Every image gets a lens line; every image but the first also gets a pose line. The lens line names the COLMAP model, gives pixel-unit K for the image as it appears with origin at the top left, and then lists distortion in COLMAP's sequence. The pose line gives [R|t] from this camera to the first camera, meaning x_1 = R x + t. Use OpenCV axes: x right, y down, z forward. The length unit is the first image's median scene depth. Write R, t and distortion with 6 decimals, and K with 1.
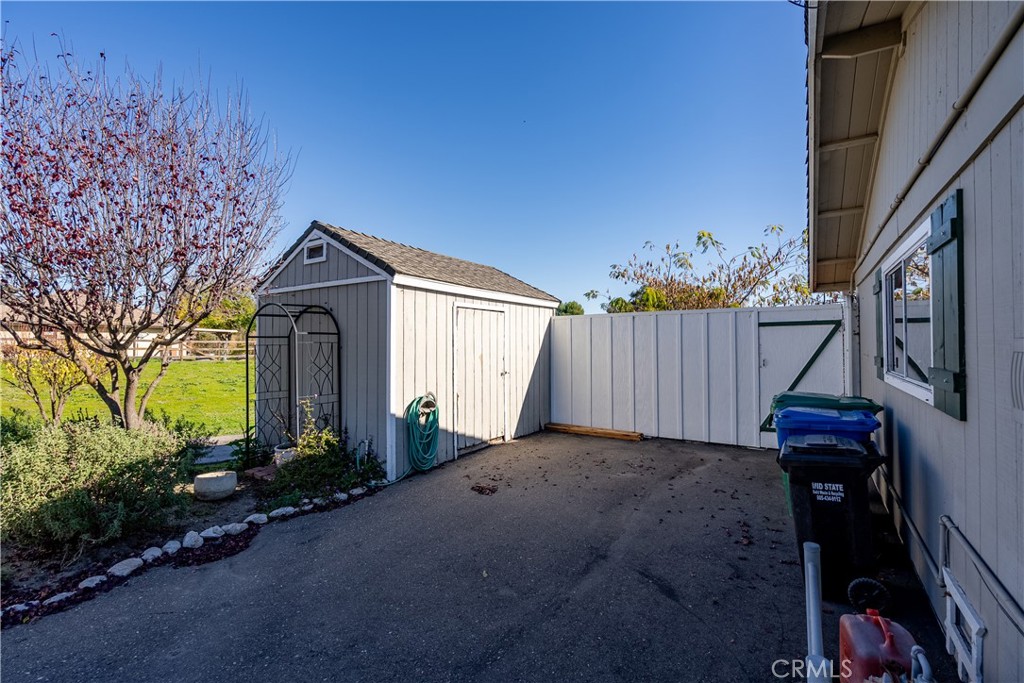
lens RADIAL K [[460.1, 0, 512.0], [0, 460.1, 341.5], [0, 0, 1]] dist [-0.003814, -0.000208]
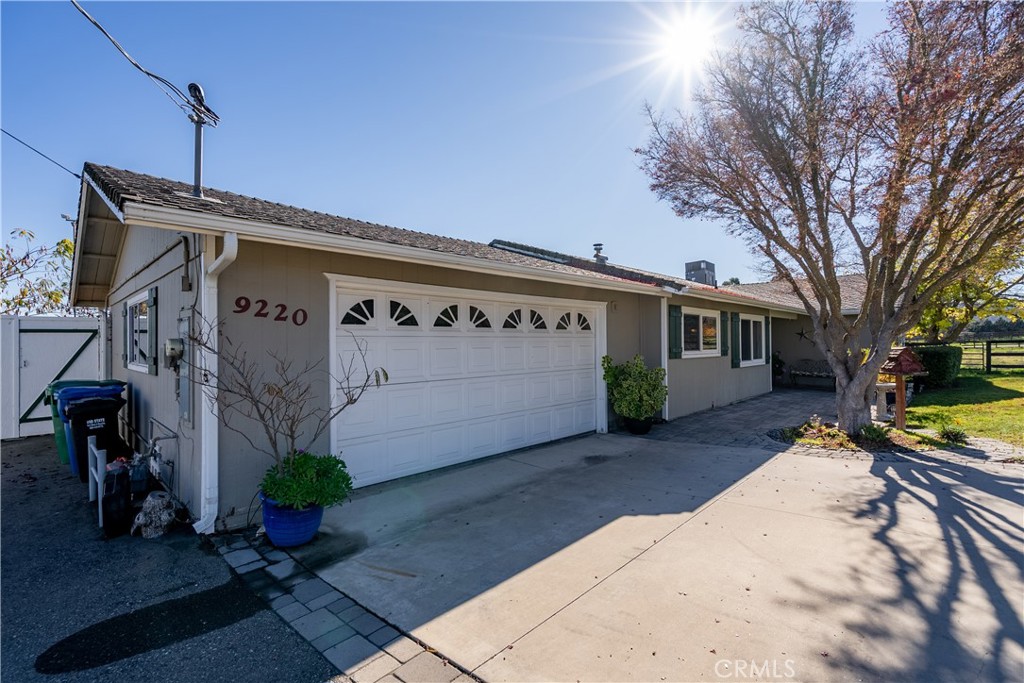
lens RADIAL K [[460.1, 0, 512.0], [0, 460.1, 341.5], [0, 0, 1]] dist [-0.003814, -0.000208]
pose [[0.198428, 0.012613, 0.980034, -0.387763], [-0.003424, 0.999920, -0.012176, 0.000901], [-0.980110, -0.000940, 0.198455, -0.494652]]
